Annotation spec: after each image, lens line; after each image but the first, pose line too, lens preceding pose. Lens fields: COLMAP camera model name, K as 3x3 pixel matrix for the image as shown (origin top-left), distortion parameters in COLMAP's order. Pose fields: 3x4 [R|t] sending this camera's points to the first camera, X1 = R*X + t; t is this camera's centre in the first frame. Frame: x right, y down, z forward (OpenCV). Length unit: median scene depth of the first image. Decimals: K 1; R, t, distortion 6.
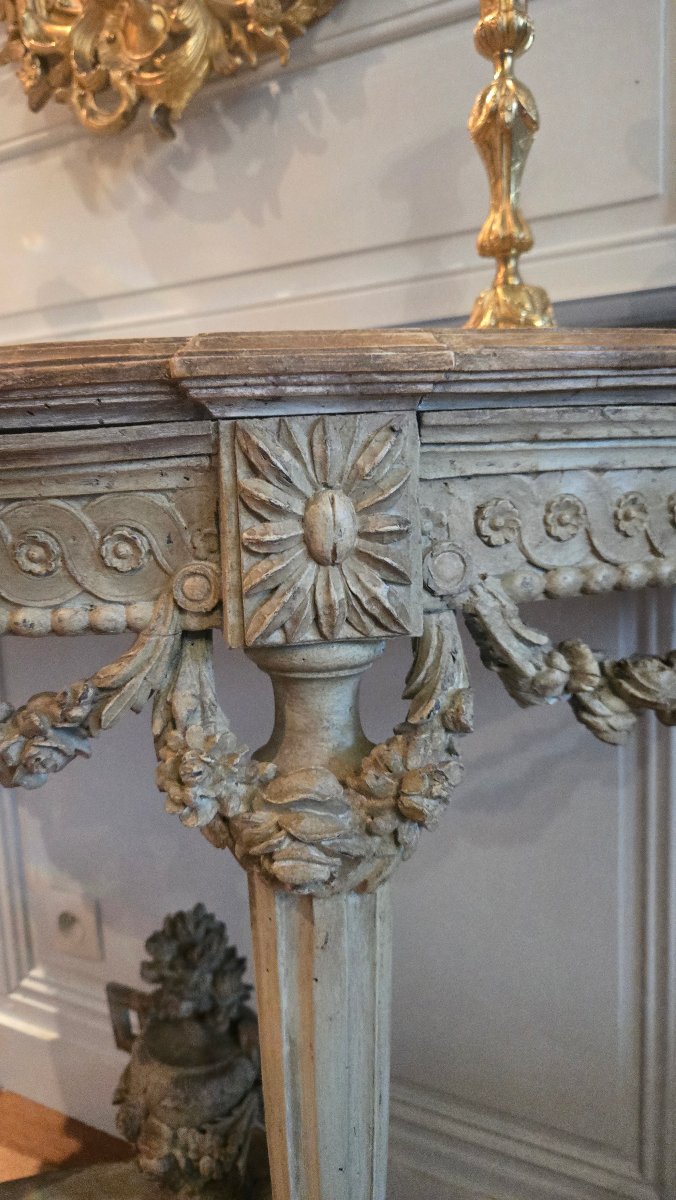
lens RADIAL K [[828.1, 0, 327.5], [0, 828.1, 592.1], [0, 0, 1]] dist [0.042393, -0.048952]
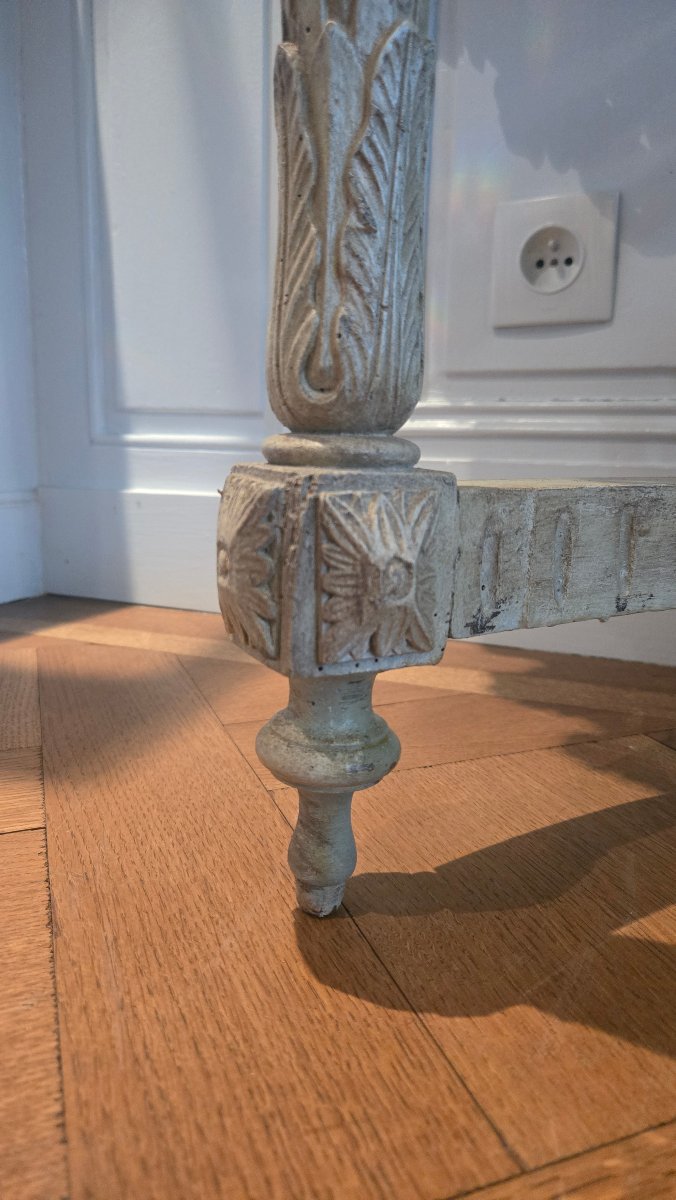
lens RADIAL K [[825.7, 0, 338.0], [0, 825.7, 600.0], [0, 0, 1]] dist [0.046146, -0.046333]
pose [[0.996535, 0.059095, 0.058538, -1.338314], [-0.061513, 0.997288, 0.040412, 1.763386], [-0.055991, -0.043873, 0.997467, 1.348698]]
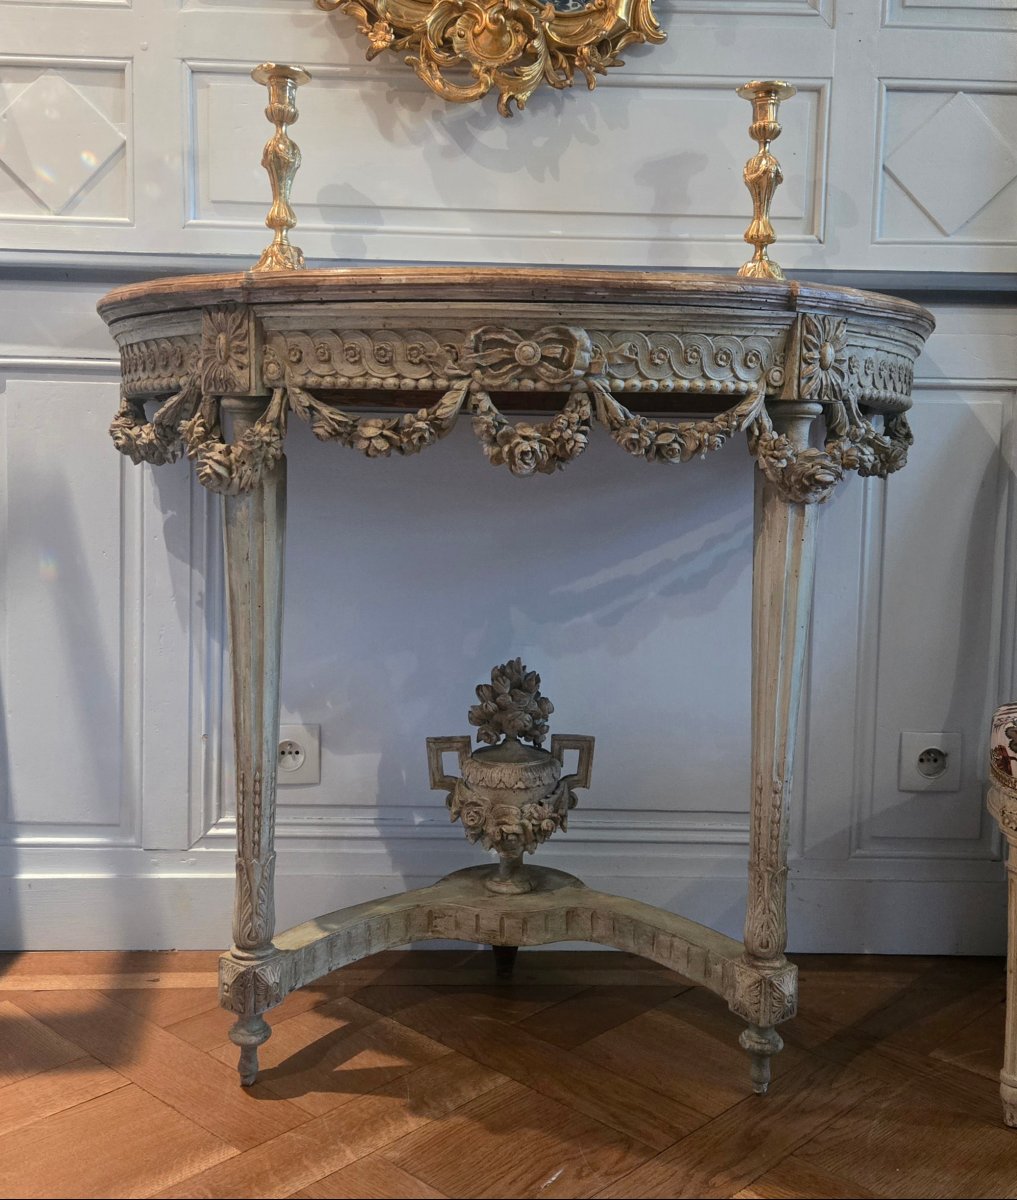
lens RADIAL K [[1311.6, 0, 529.2], [0, 1311.6, 555.4], [0, 0, 1]] dist [0.061789, -0.030772]
pose [[0.868349, 0.027209, 0.495208, -2.596626], [0.007589, 0.997648, -0.068124, 0.752534], [-0.495896, 0.062914, 0.866100, -1.934062]]
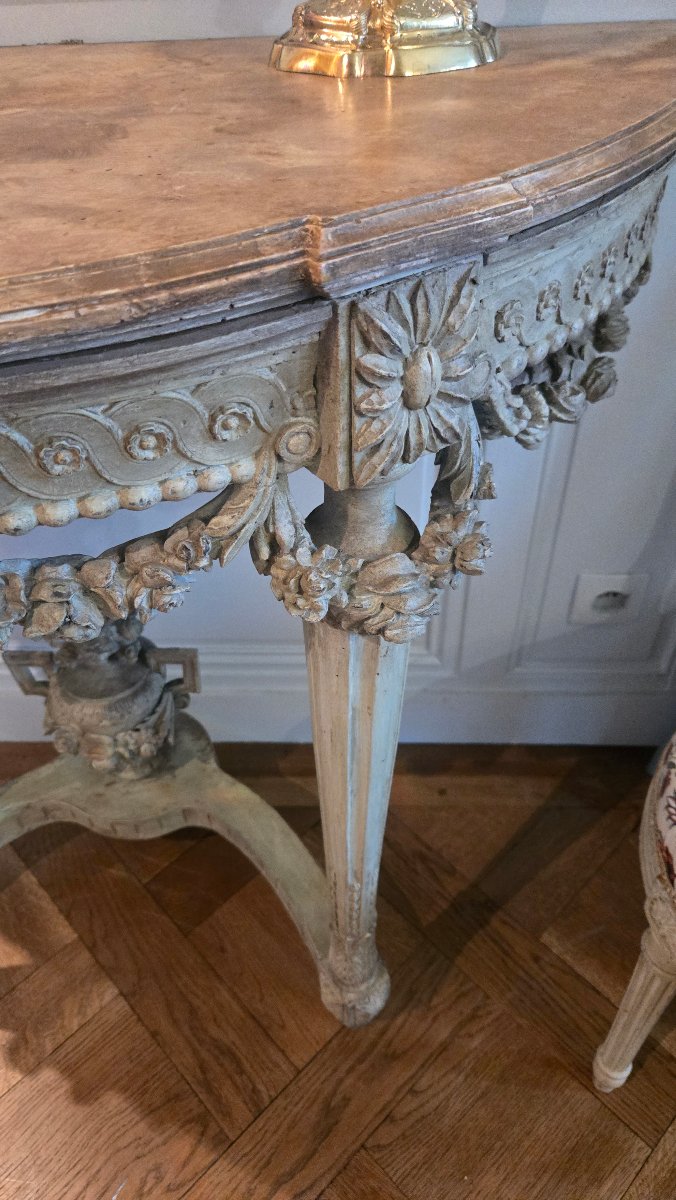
lens RADIAL K [[822.4, 0, 331.1], [0, 822.4, 592.6], [0, 0, 1]] dist [0.033348, -0.001945]
pose [[0.898476, -0.277176, 0.340462, -0.509106], [0.047255, 0.832051, 0.552683, -0.411859], [-0.436472, -0.480483, 0.760676, 0.044364]]
